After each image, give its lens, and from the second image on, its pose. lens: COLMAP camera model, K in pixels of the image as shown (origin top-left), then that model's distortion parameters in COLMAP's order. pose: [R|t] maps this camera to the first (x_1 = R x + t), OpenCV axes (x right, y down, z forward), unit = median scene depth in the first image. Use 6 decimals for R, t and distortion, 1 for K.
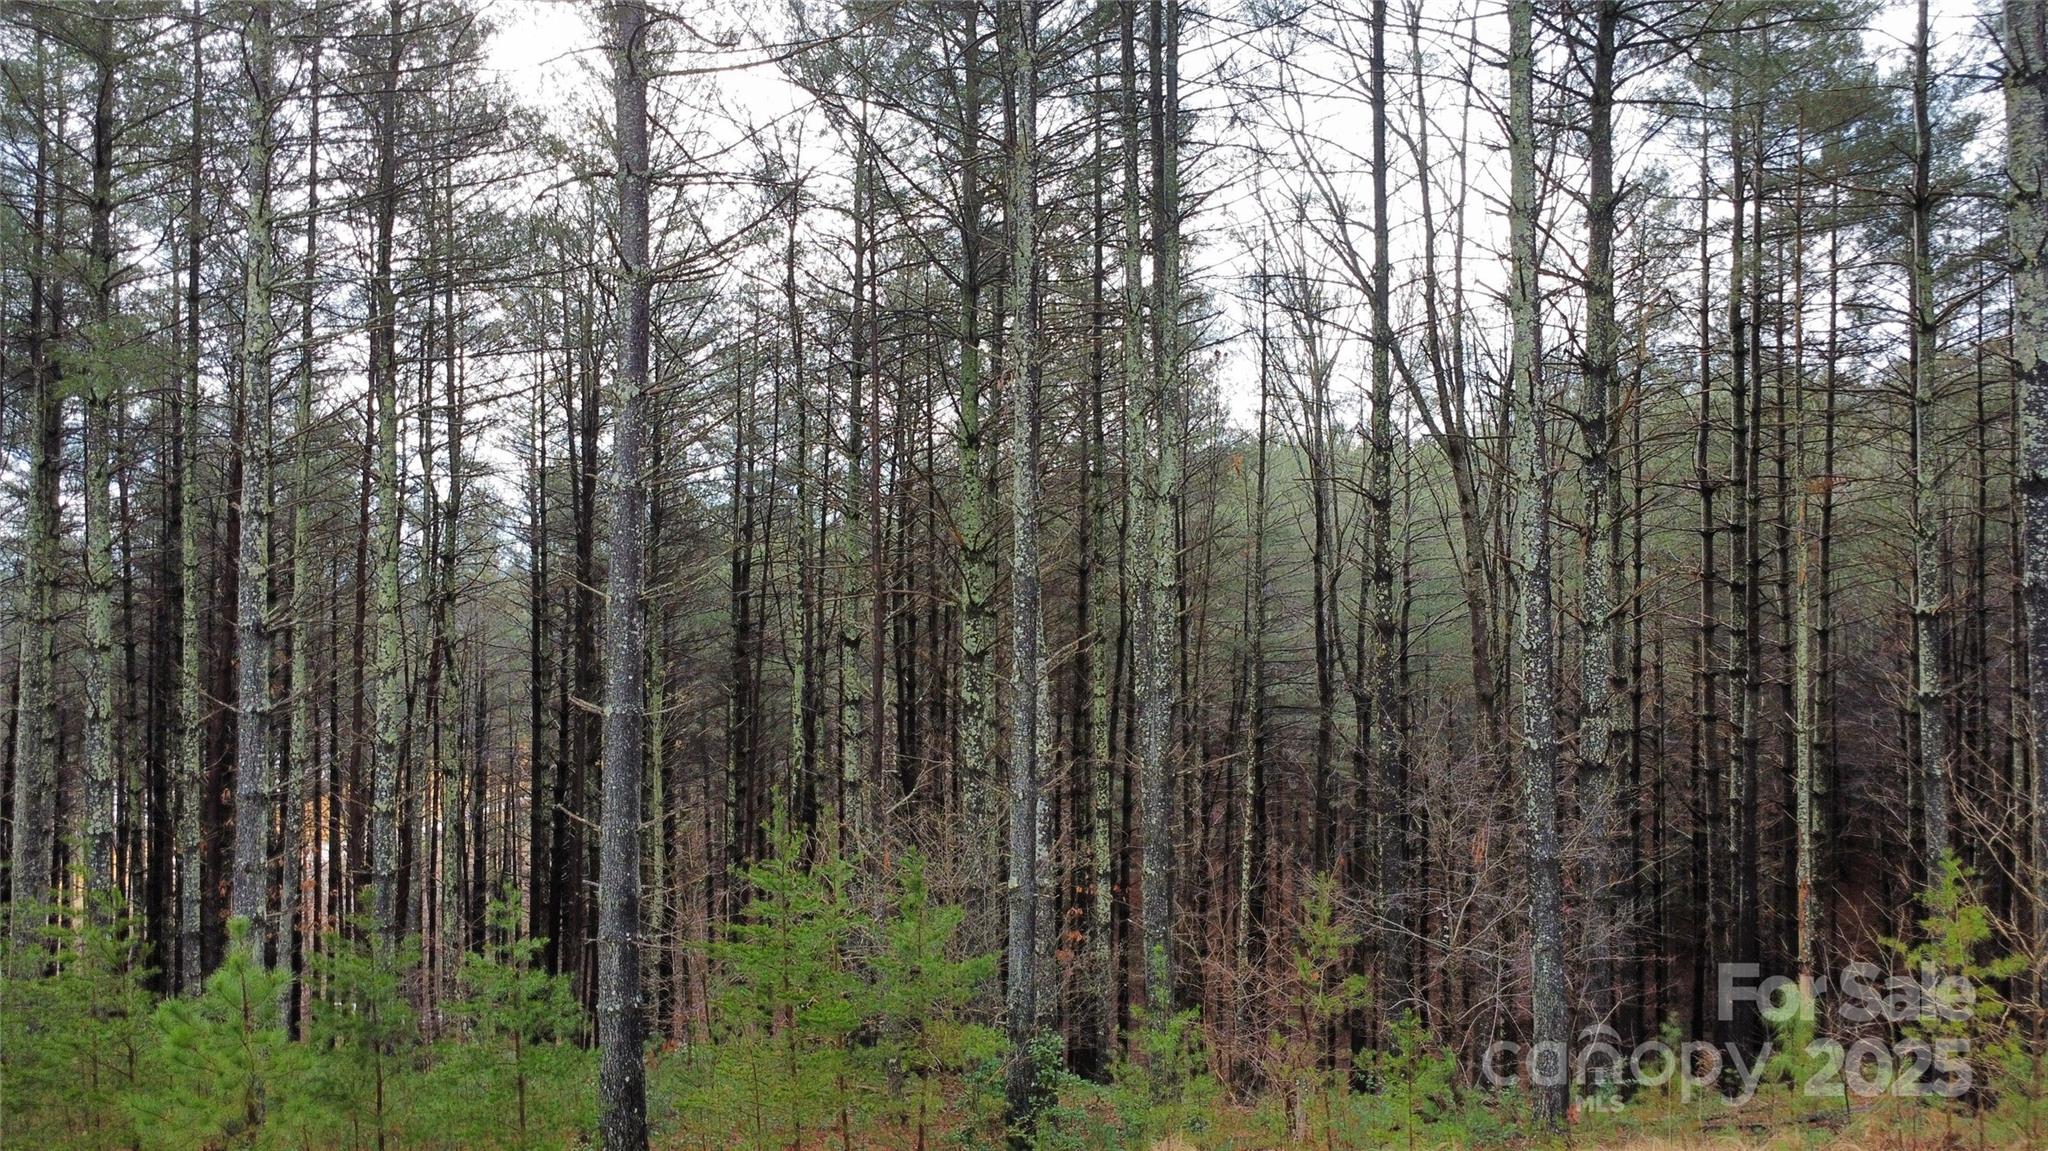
lens RADIAL K [[1532.9, 0, 1024.0], [0, 1532.9, 575.5], [0, 0, 1]] dist [0.003263, -0.003397]
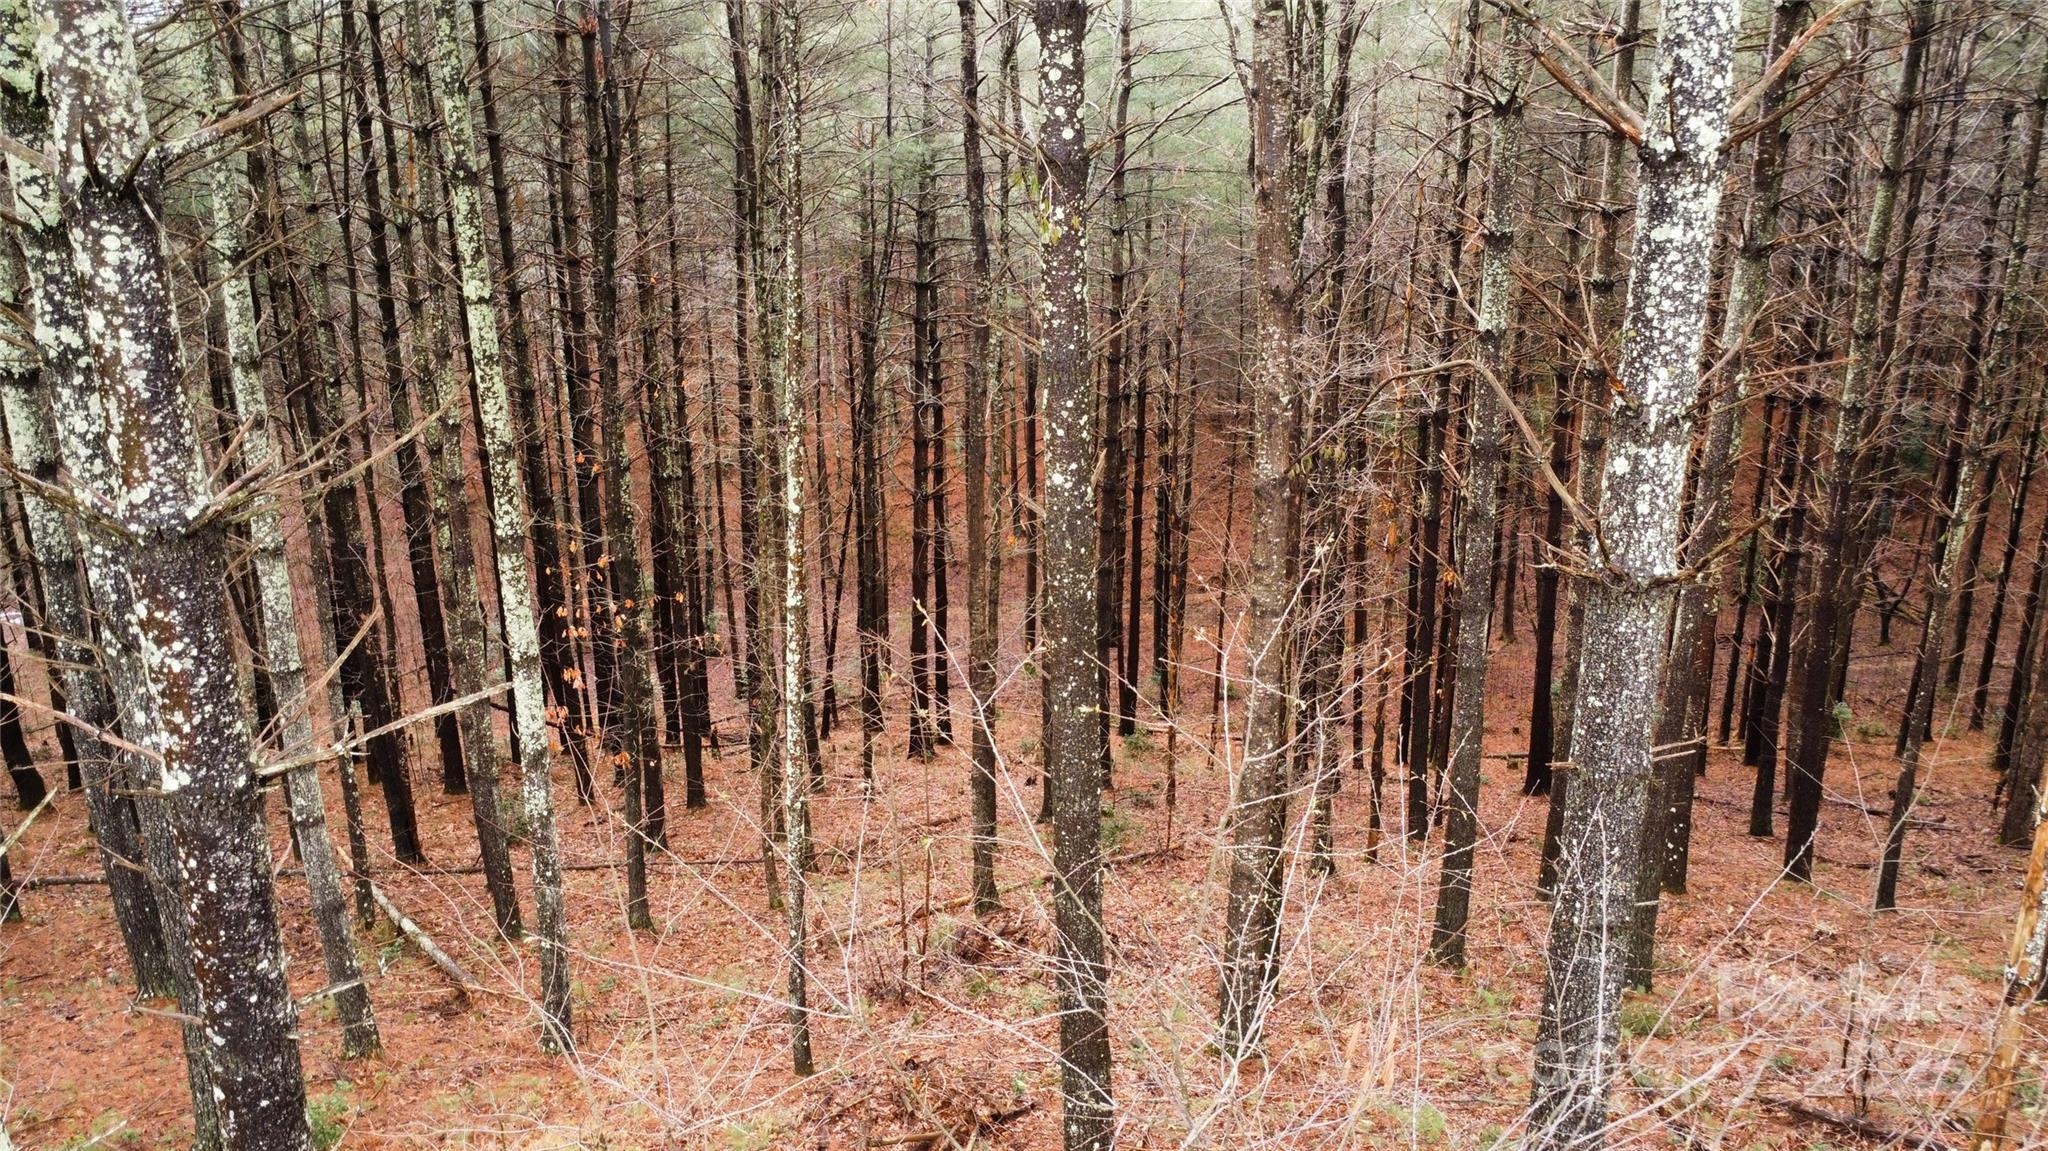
lens RADIAL K [[1536.5, 0, 1024.0], [0, 1536.5, 575.5], [0, 0, 1]] dist [0.013907, 0.002739]
pose [[0.983591, -0.057442, 0.171026, 0.164459], [0.000005, 0.947969, 0.318362, 0.011212], [-0.180415, -0.313137, 0.932414, 0.654956]]
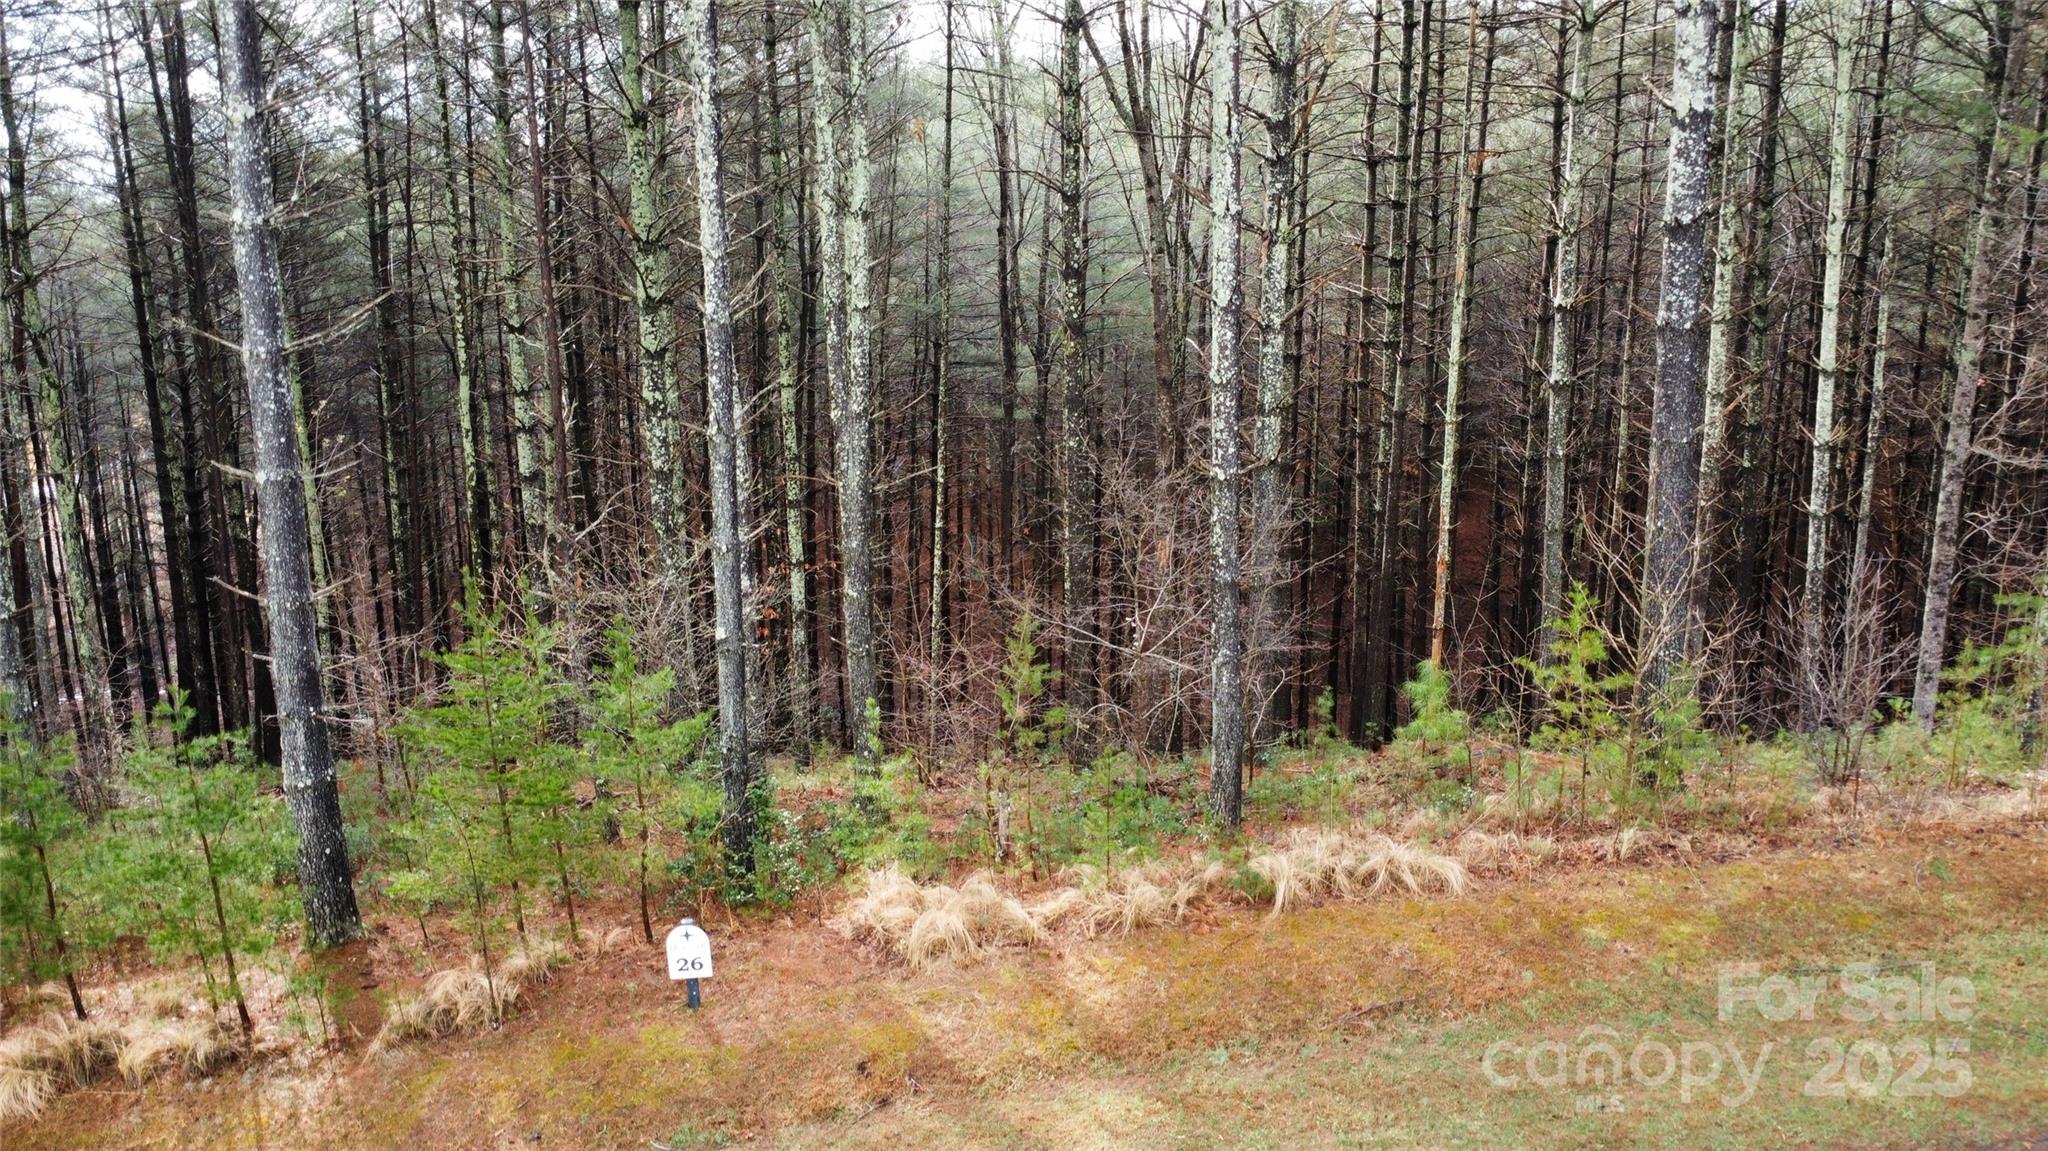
lens RADIAL K [[1530.9, 0, 1024.0], [0, 1530.9, 575.5], [0, 0, 1]] dist [0.009311, -0.014130]
pose [[0.977699, -0.050109, 0.203945, -0.010189], [-0.000397, 0.970674, 0.240399, -0.050428], [-0.210011, -0.235118, 0.949007, 0.014201]]
